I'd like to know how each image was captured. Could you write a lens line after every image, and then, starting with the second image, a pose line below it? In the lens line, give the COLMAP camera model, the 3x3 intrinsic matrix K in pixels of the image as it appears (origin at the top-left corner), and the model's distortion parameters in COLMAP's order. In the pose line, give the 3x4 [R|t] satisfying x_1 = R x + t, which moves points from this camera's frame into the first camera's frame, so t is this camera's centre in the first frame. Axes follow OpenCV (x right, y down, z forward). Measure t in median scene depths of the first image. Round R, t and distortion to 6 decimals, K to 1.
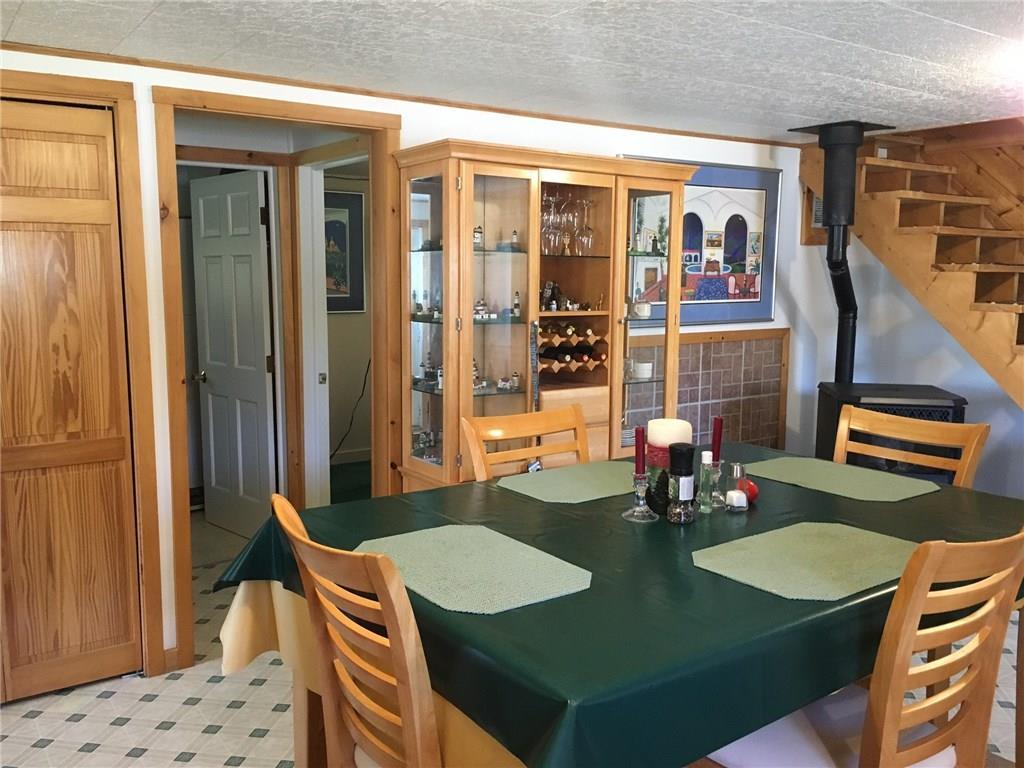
lens RADIAL K [[875.8, 0, 511.4], [0, 875.8, 385.0], [0, 0, 1]] dist [0.010746, 0.003710]
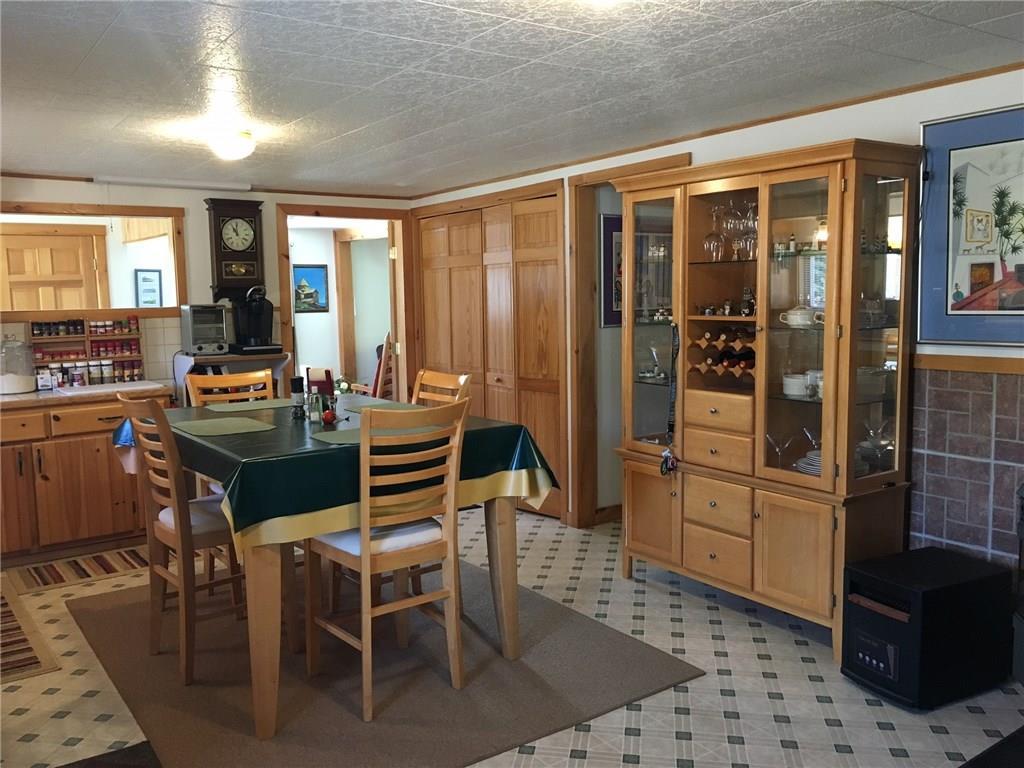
lens RADIAL K [[875.8, 0, 511.2], [0, 875.8, 384.5], [0, 0, 1]] dist [0.010746, 0.003710]
pose [[-0.004358, 0.098623, -0.995115, 1.069388], [-0.104788, 0.989601, 0.098536, -0.078678], [0.994485, 0.104706, 0.006021, 0.744757]]
